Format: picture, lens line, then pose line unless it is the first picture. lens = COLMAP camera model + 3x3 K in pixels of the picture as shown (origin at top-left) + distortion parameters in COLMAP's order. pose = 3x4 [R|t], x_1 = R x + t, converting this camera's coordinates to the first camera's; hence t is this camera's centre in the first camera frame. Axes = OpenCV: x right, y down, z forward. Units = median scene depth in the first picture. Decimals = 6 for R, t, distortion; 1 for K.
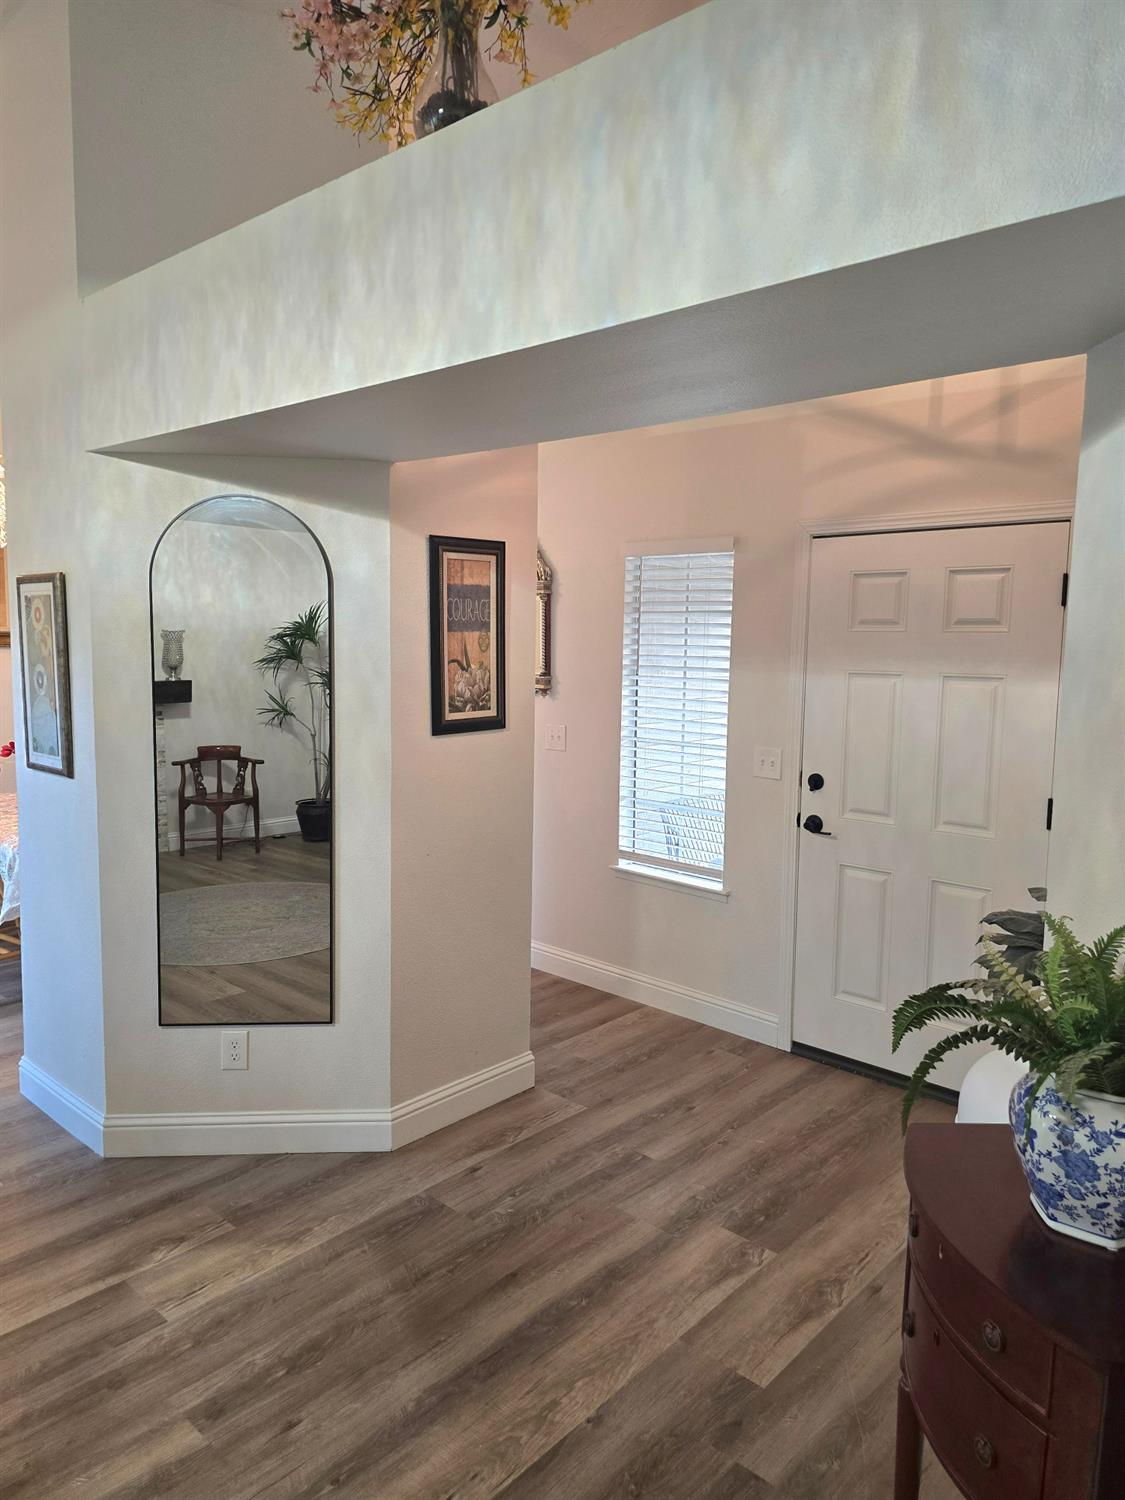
lens RADIAL K [[1013.1, 0, 573.9], [0, 1013.1, 749.1], [0, 0, 1]] dist [0.051606, -0.042331]
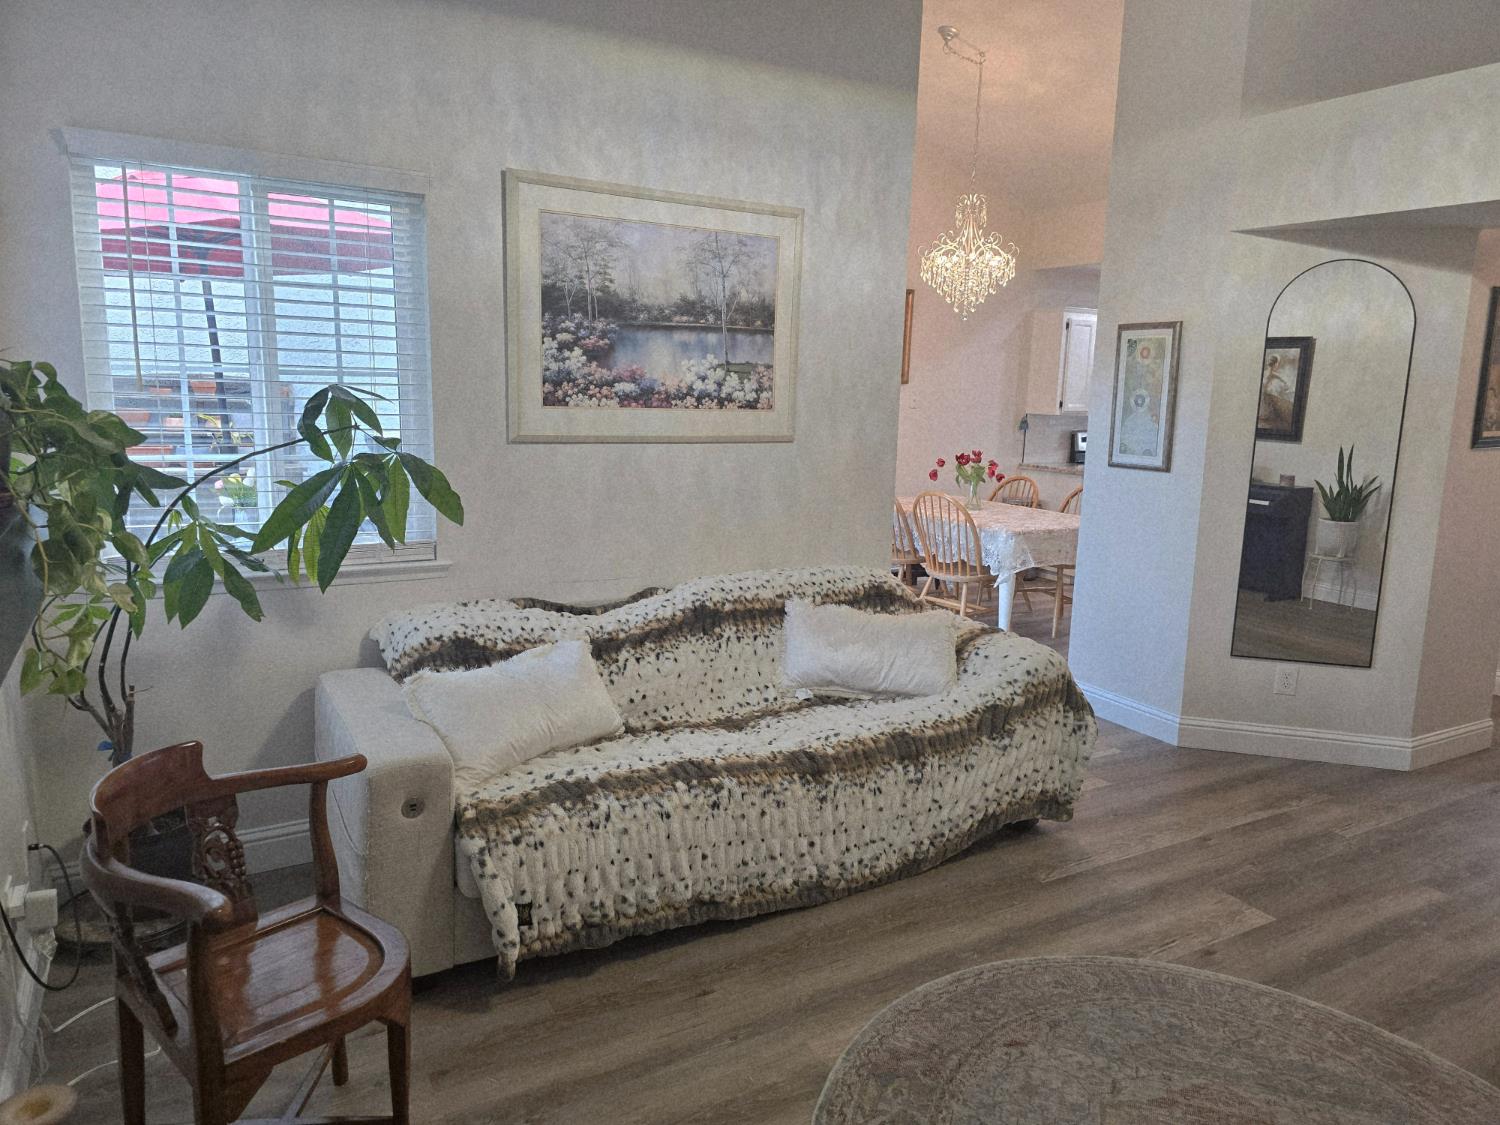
lens RADIAL K [[1013.1, 0, 755.6], [0, 1013.1, 559.5], [0, 0, 1]] dist [0.051606, -0.042331]
pose [[0.955830, 0.059651, -0.287803, -0.628328], [-0.046585, 0.997558, 0.052044, 0.100714], [0.290204, -0.036338, 0.956275, -0.486698]]
